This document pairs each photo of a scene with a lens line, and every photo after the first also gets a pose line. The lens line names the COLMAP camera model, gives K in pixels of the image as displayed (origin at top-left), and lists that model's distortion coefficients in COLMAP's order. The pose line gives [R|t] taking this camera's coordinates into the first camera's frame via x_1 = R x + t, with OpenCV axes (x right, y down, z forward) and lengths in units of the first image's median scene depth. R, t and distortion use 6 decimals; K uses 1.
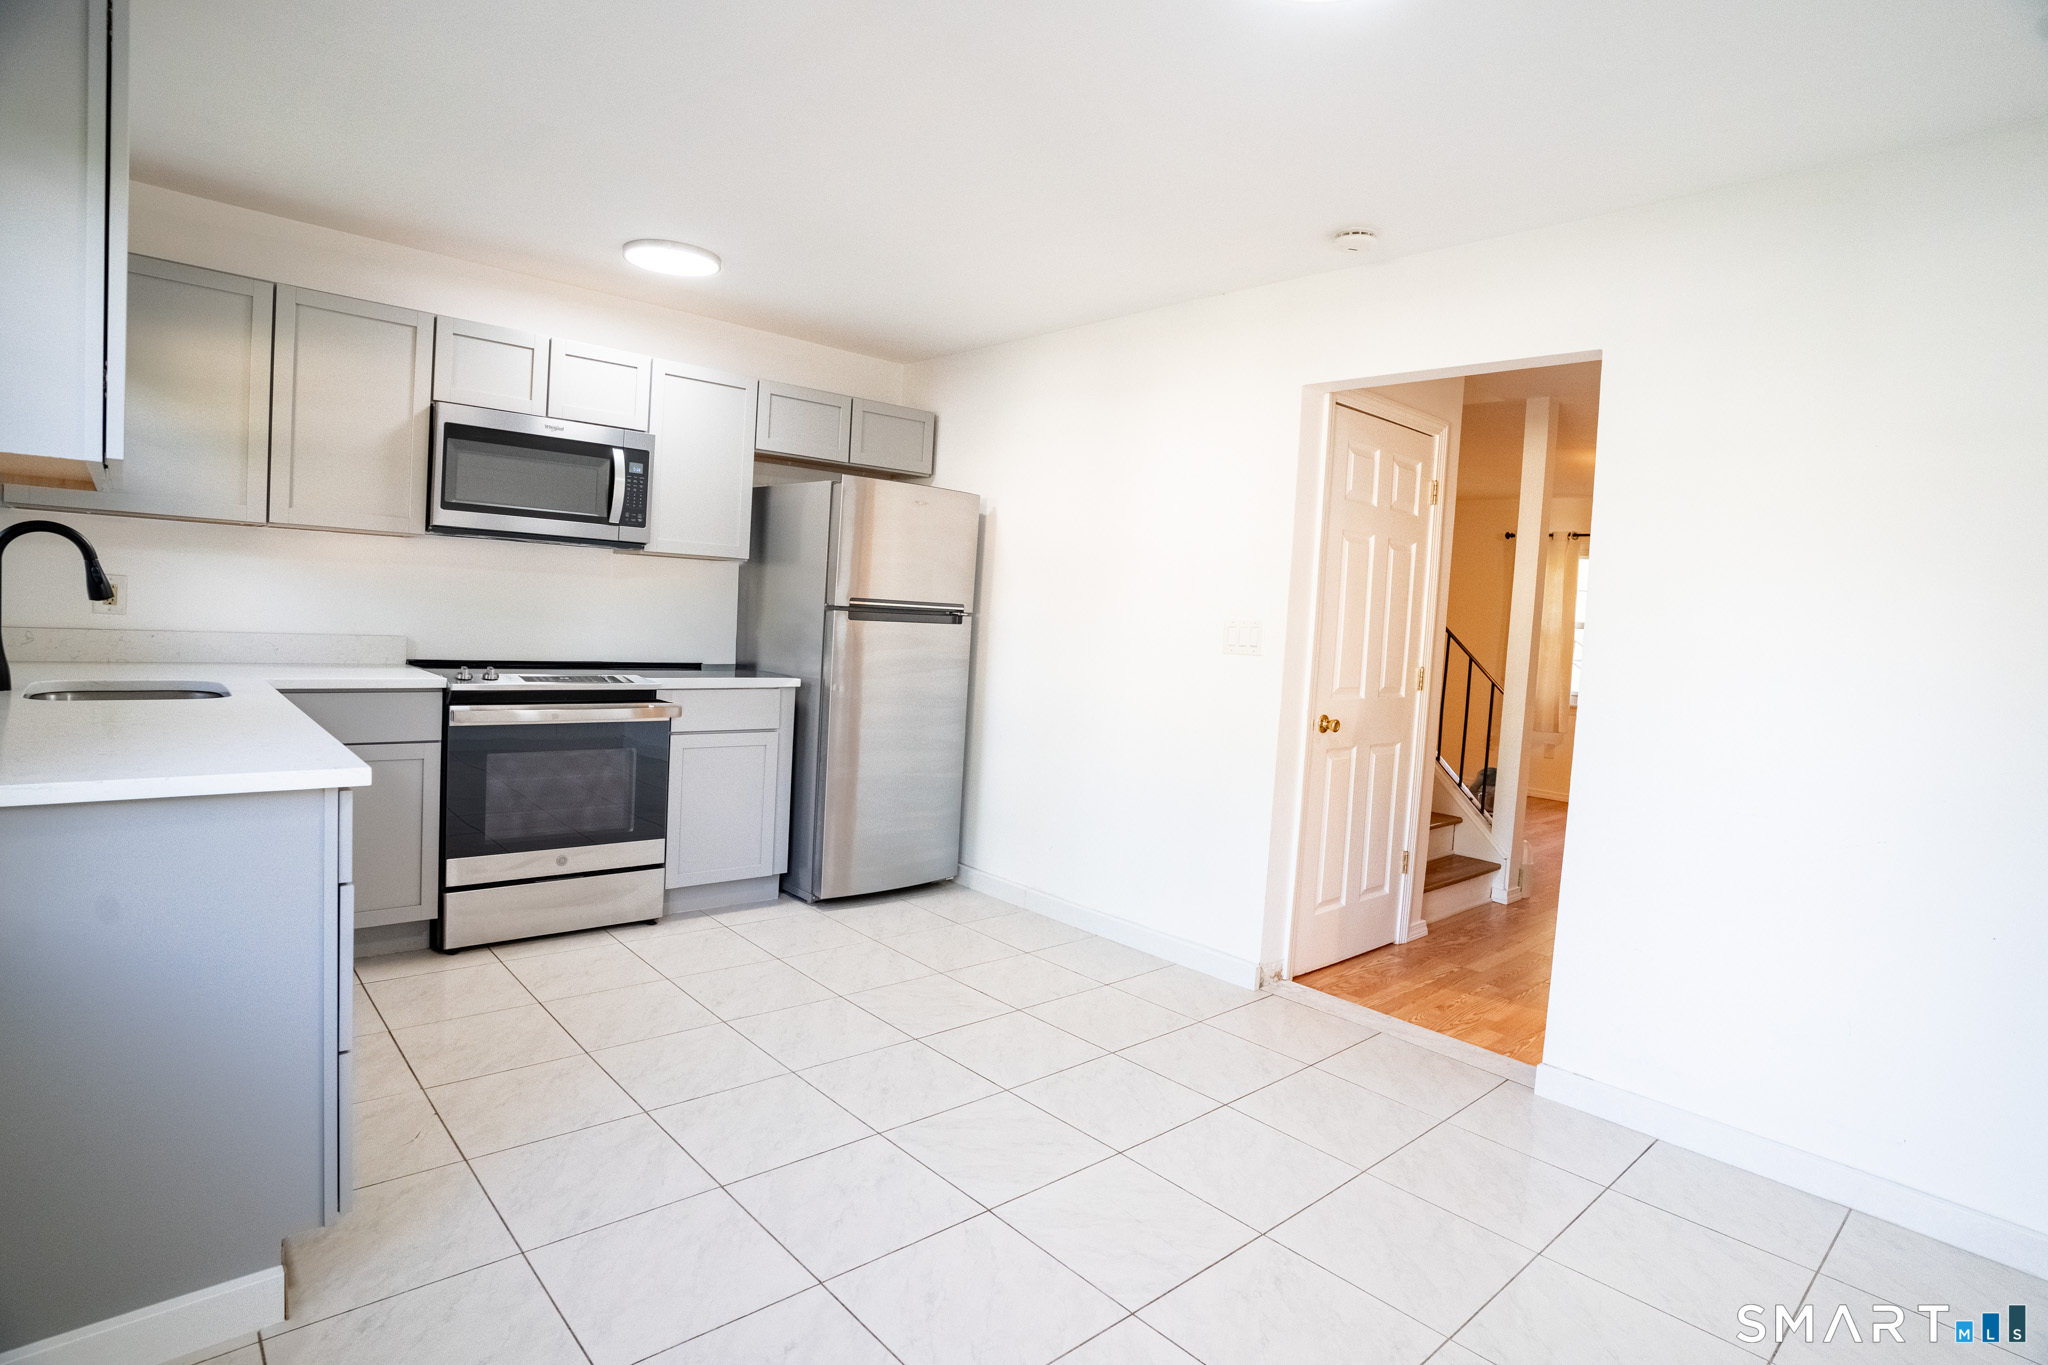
lens RADIAL K [[1040.4, 0, 1022.8], [0, 1040.4, 666.8], [0, 0, 1]] dist [-0.090035, 0.041578]
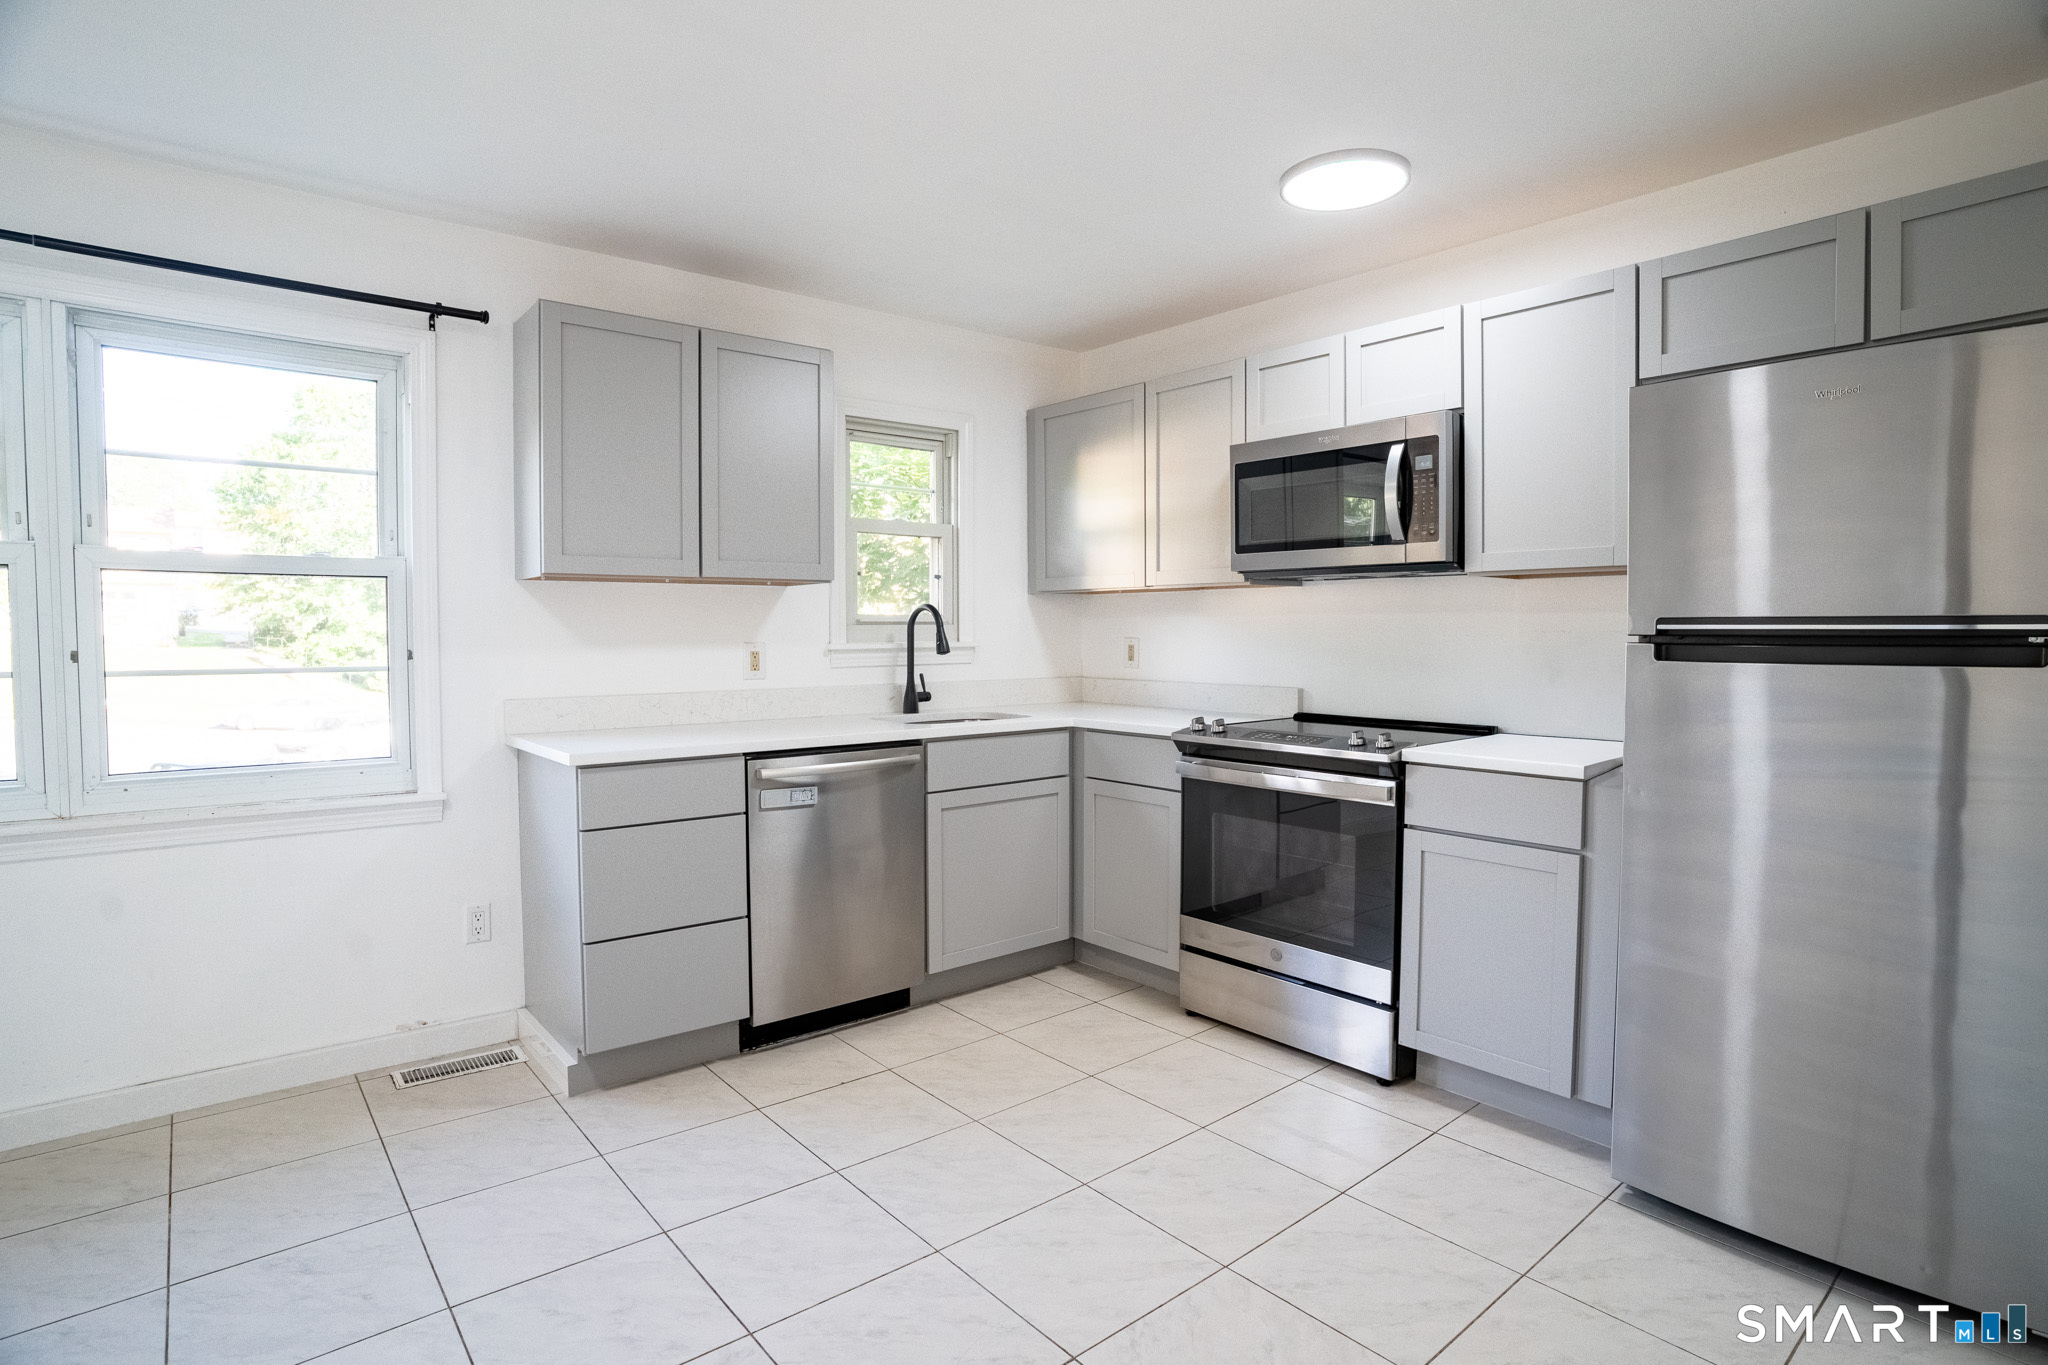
lens RADIAL K [[1040.4, 0, 1022.8], [0, 1040.4, 666.8], [0, 0, 1]] dist [-0.090035, 0.041578]
pose [[-0.038685, -0.022886, -0.998989, 0.383051], [-0.054166, 0.998316, -0.020773, -0.015795], [0.997782, 0.053308, -0.039860, 0.775530]]
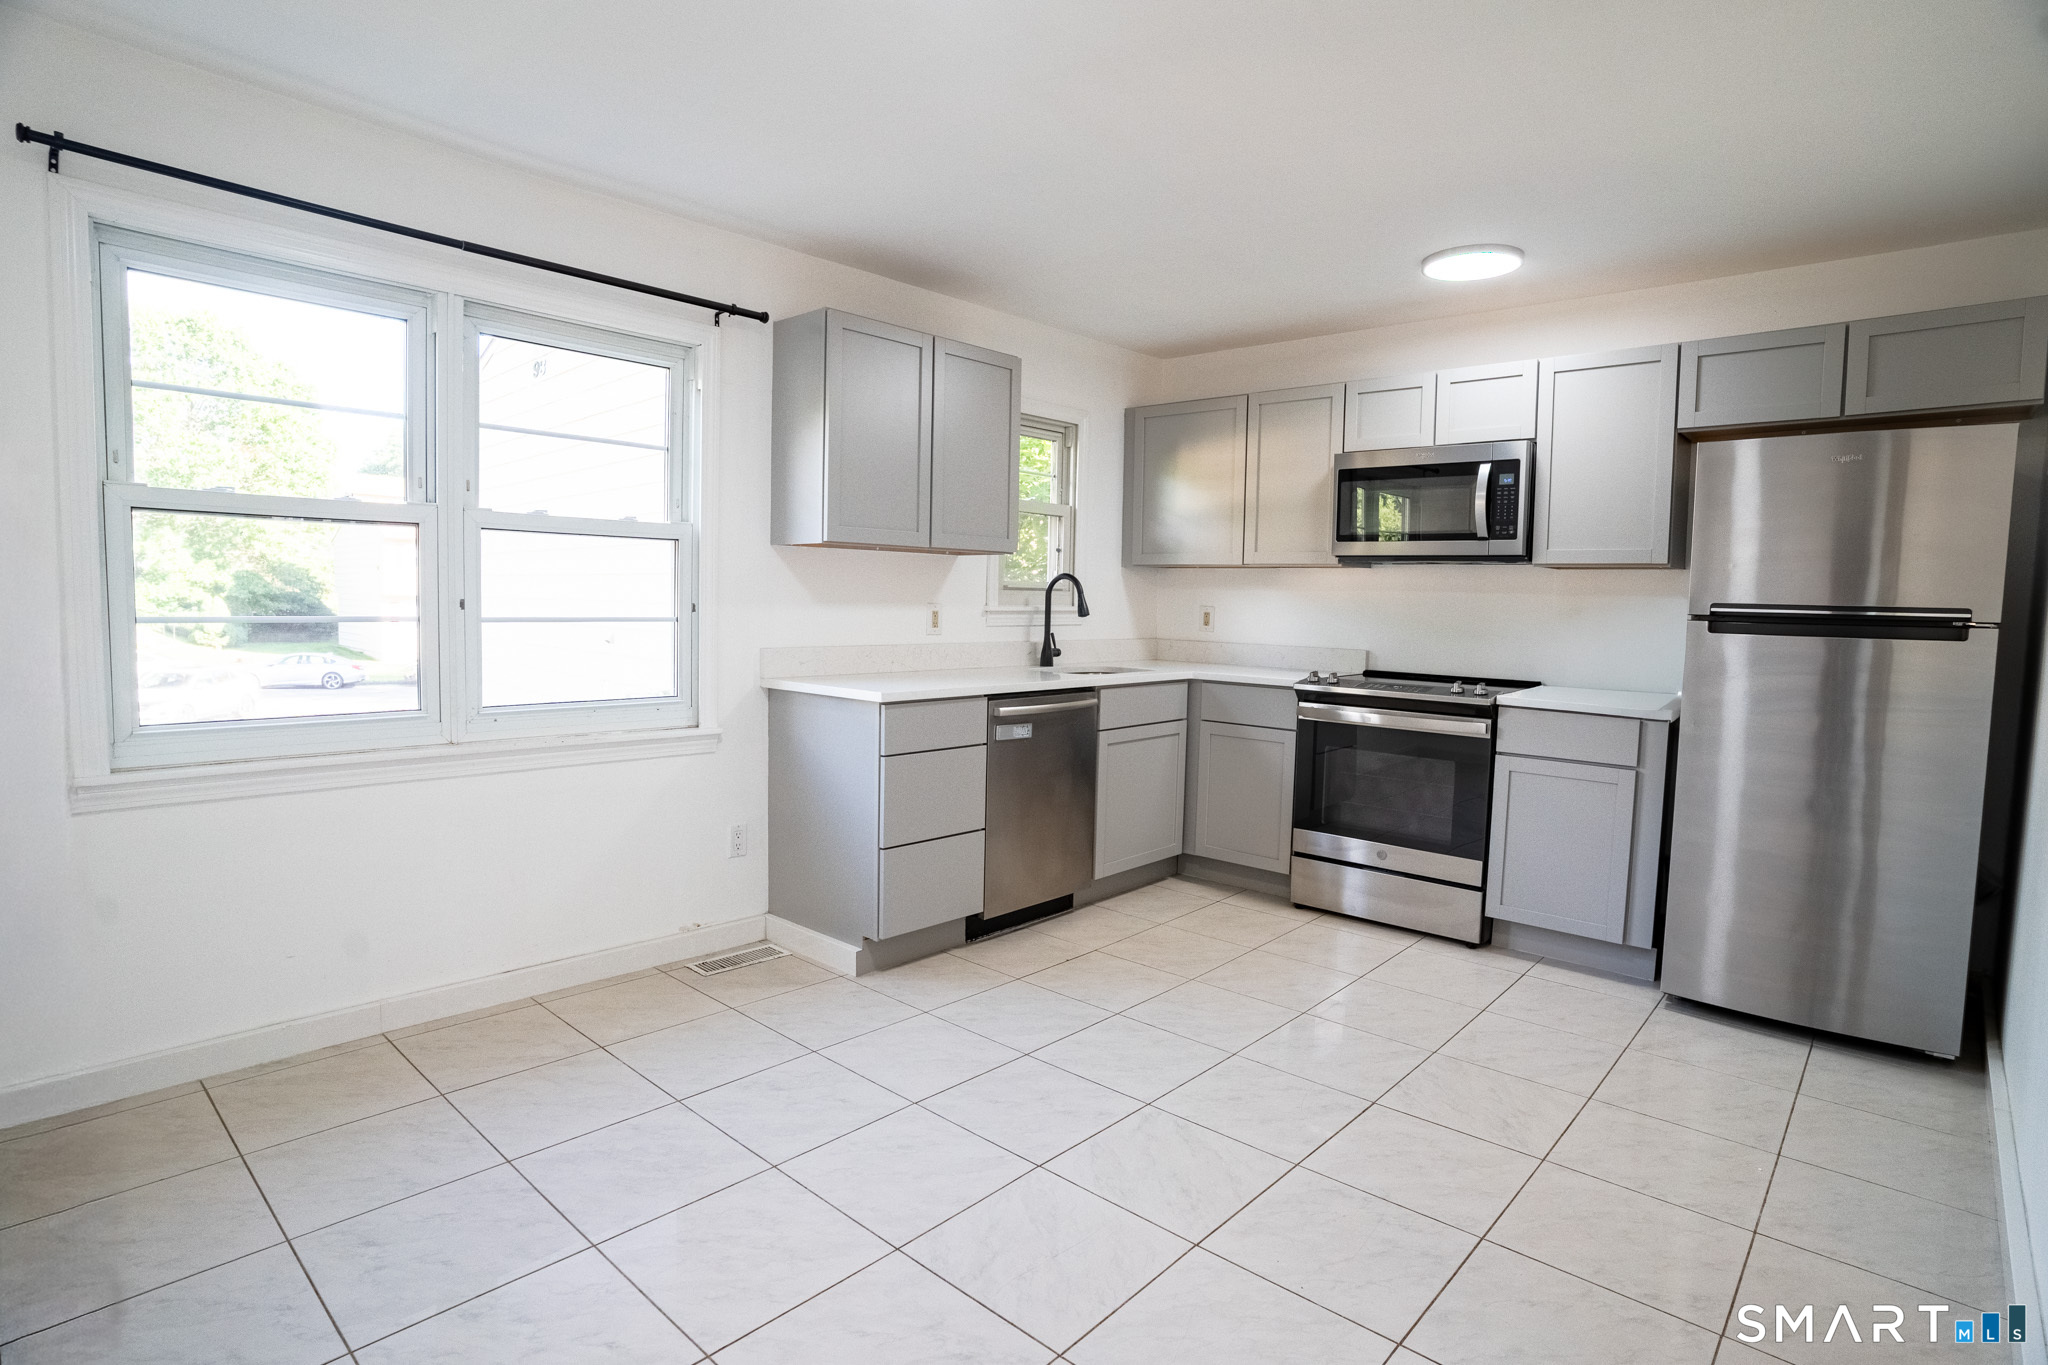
lens RADIAL K [[1042.6, 0, 1022.9], [0, 1042.6, 672.4], [0, 0, 1]] dist [-0.084148, 0.037418]
pose [[0.097329, 0.016008, -0.995124, 0.565786], [-0.069344, 0.997550, 0.009265, 0.012514], [0.992834, 0.068104, 0.098200, 0.478824]]
